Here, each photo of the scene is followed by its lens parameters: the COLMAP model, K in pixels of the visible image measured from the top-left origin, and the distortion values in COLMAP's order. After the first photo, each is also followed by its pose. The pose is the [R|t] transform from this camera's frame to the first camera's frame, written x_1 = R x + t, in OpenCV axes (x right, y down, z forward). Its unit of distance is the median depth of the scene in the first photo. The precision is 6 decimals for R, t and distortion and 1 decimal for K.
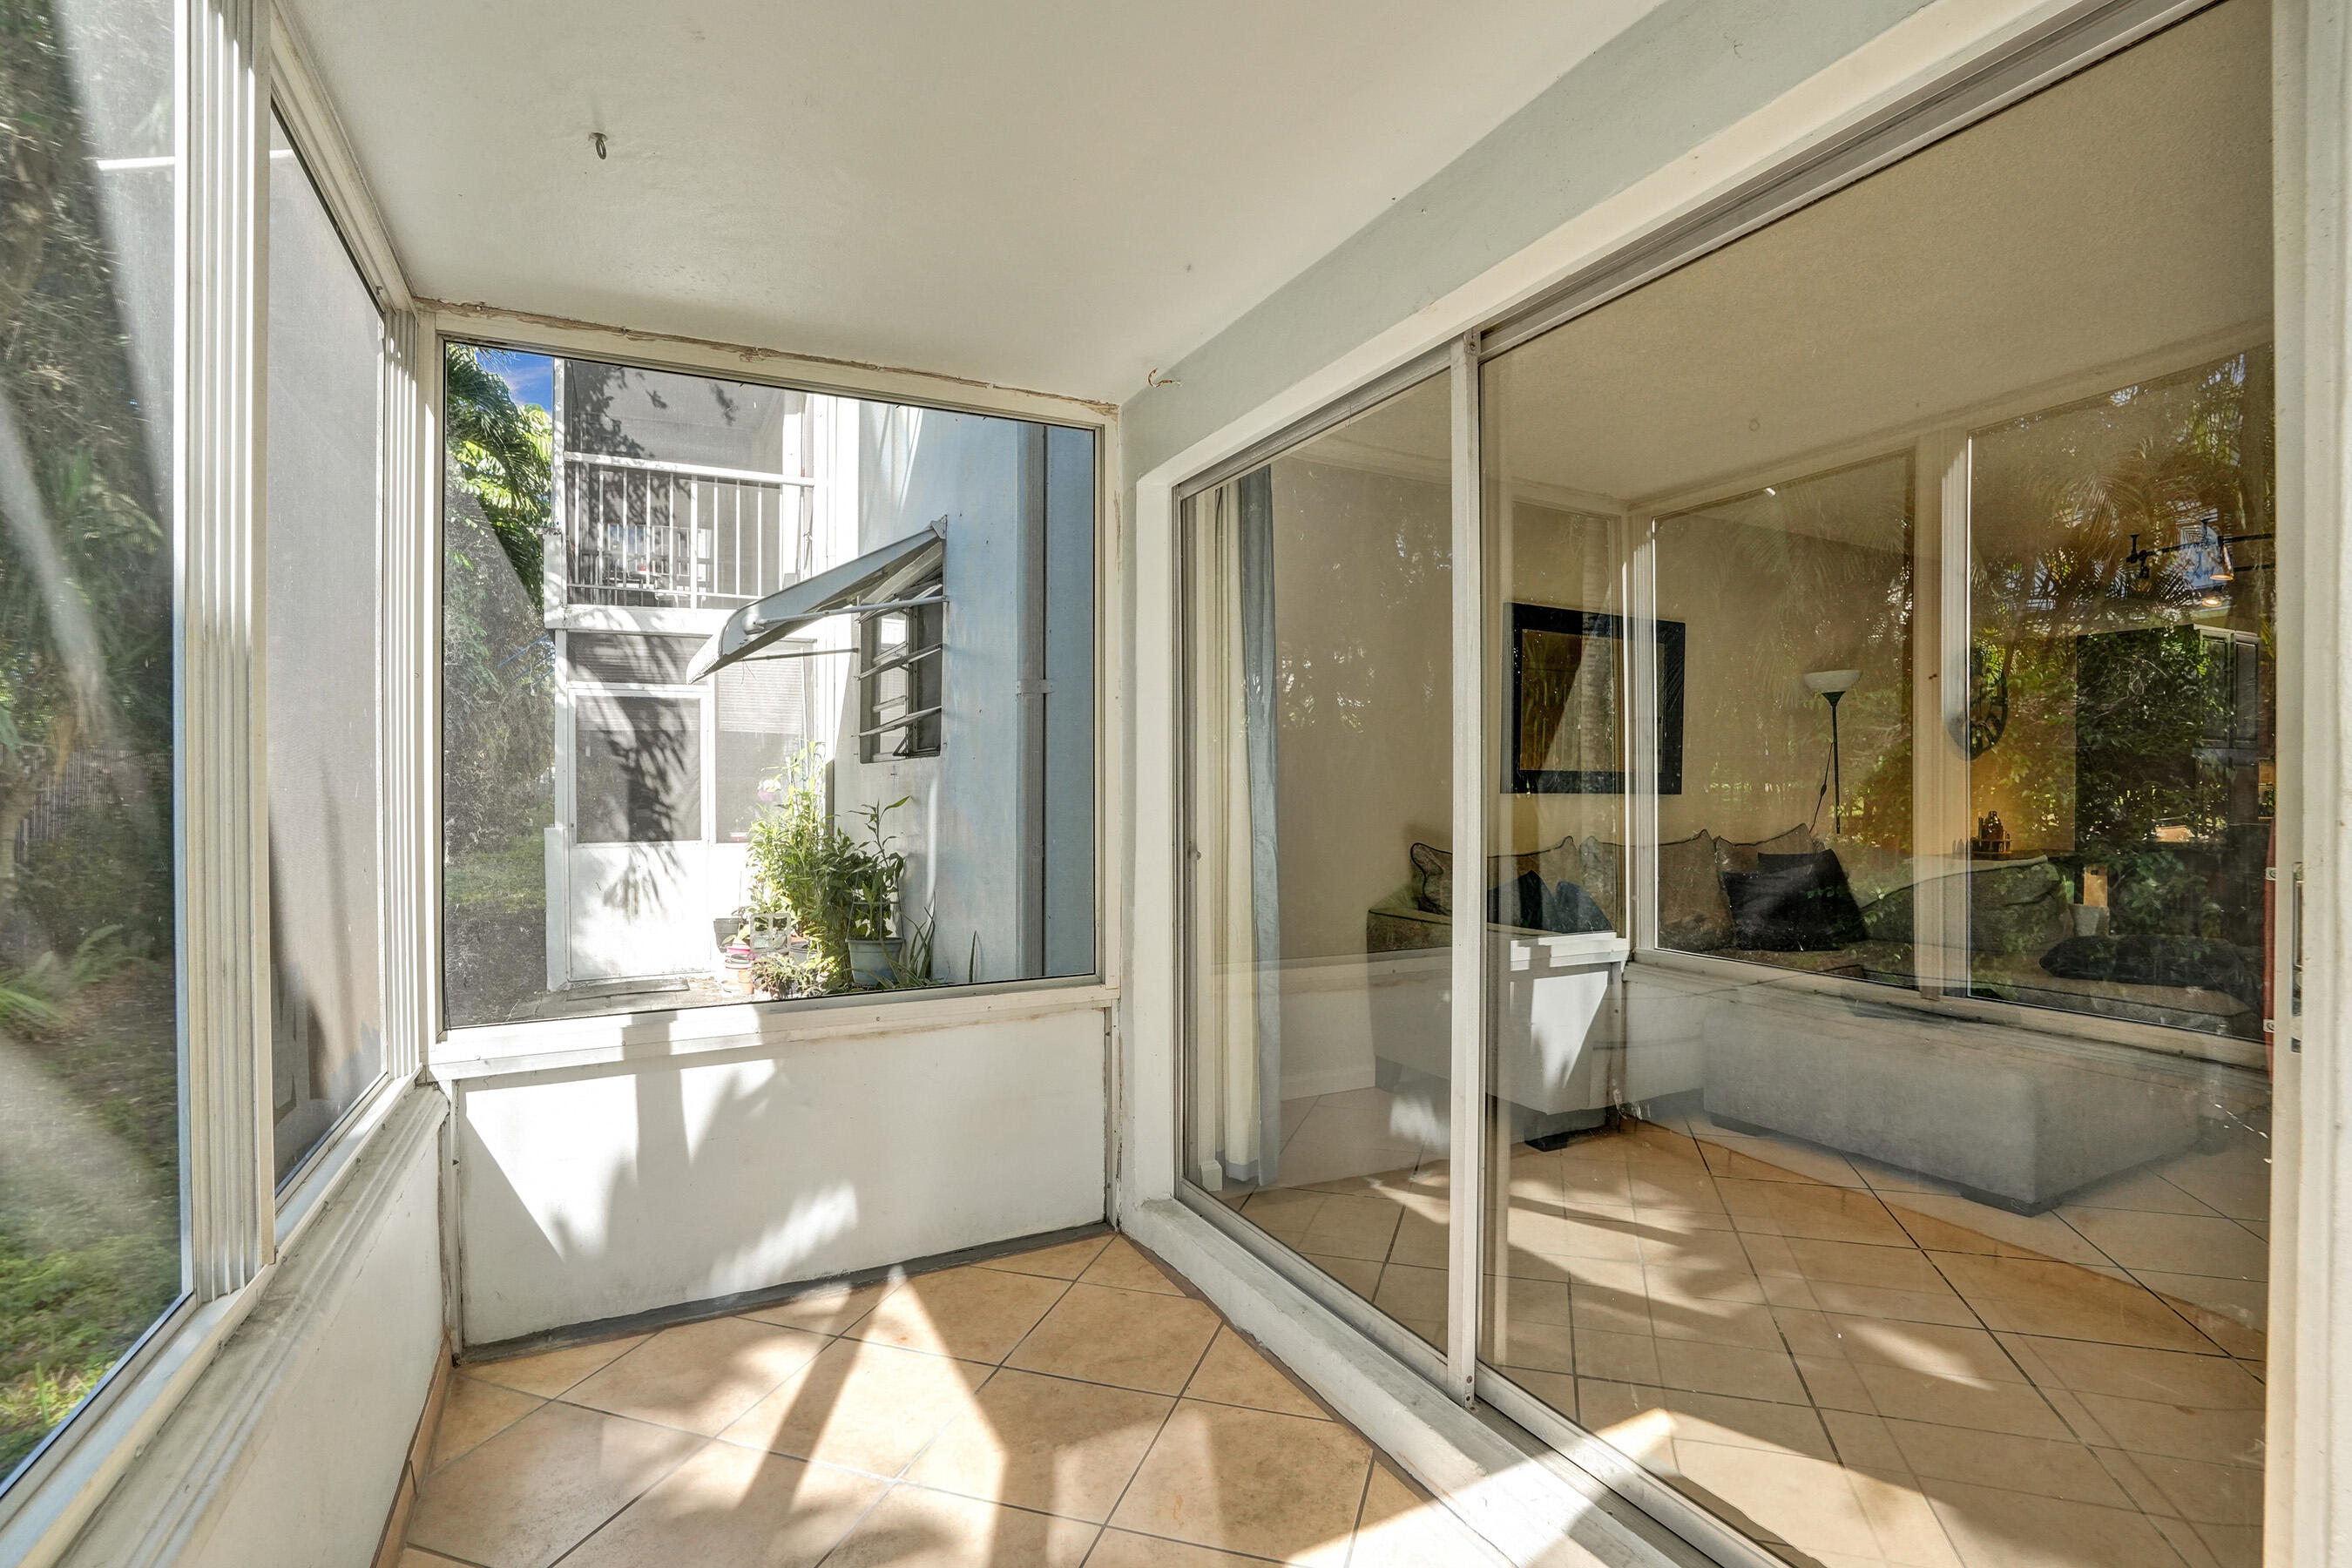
lens RADIAL K [[1091.8, 0, 1176.0], [0, 1091.8, 784.0], [0, 0, 1]] dist [-0.067424, 0.027949]
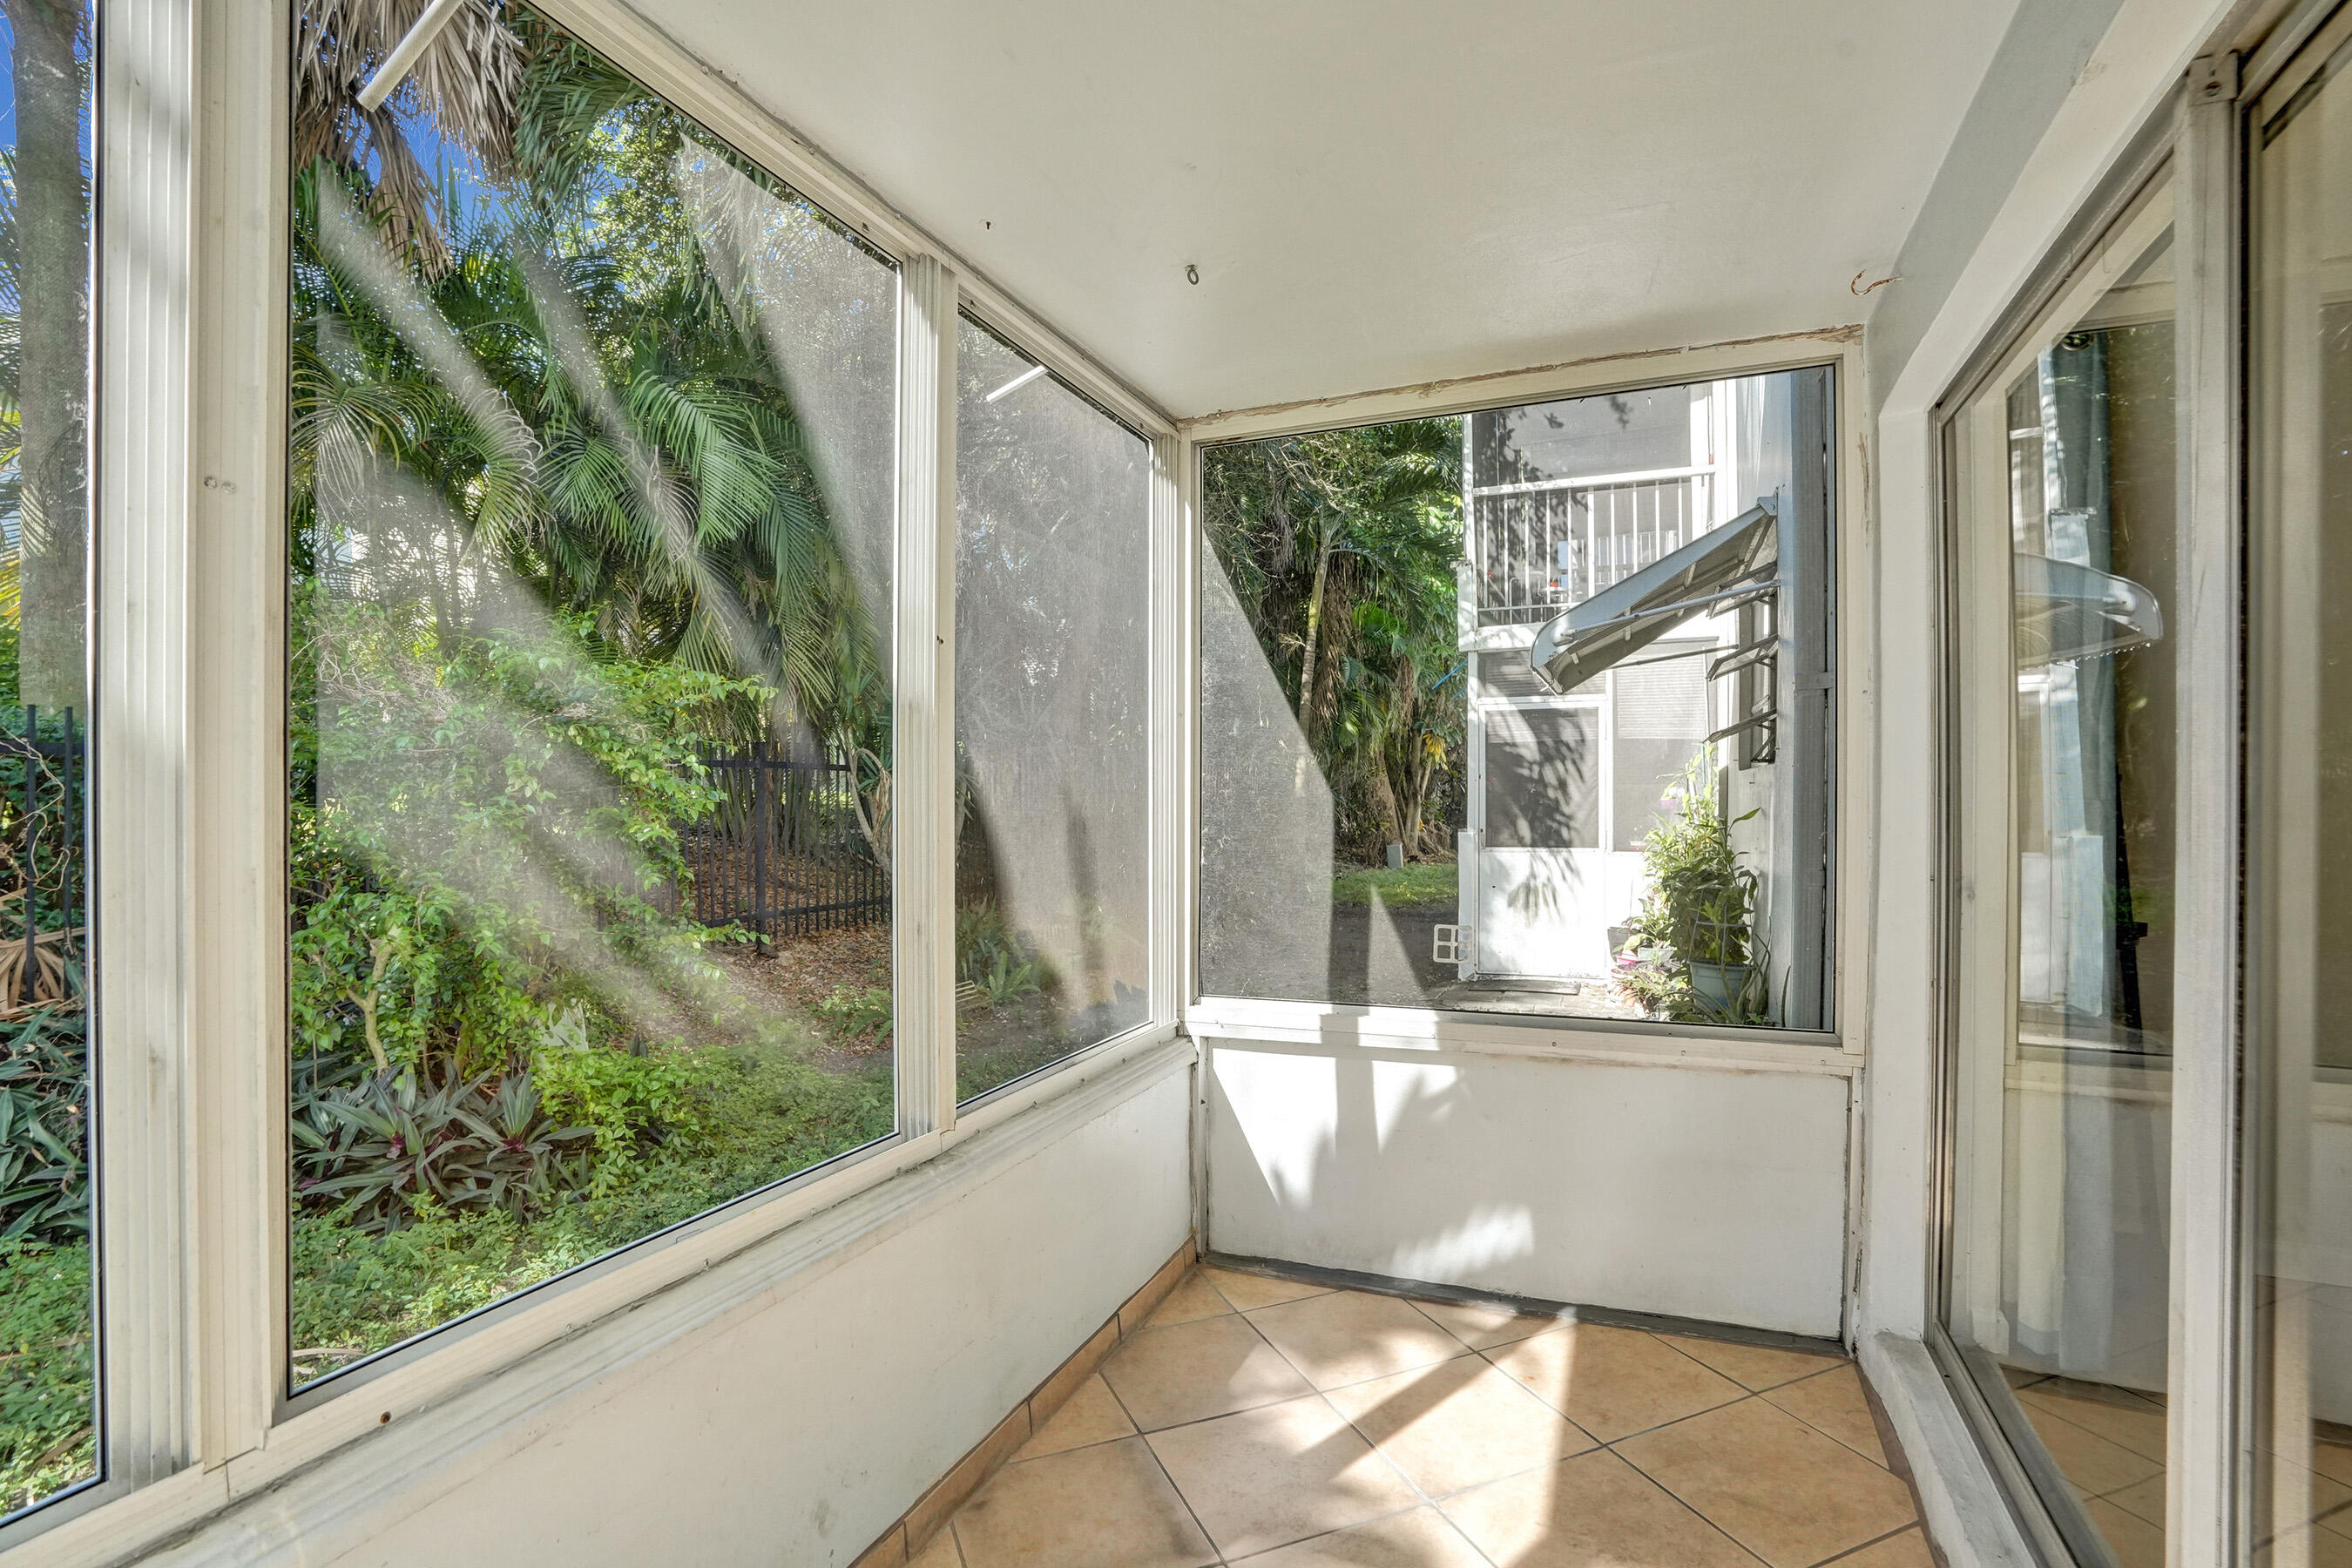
lens RADIAL K [[1103.1, 0, 1169.8], [0, 1103.1, 787.1], [0, 0, 1]] dist [-0.065217, 0.027044]
pose [[0.645572, -0.006157, -0.763675, 0.240474], [0.005080, 0.999980, -0.003767, -0.009116], [0.763682, -0.001448, 0.645590, 0.111121]]
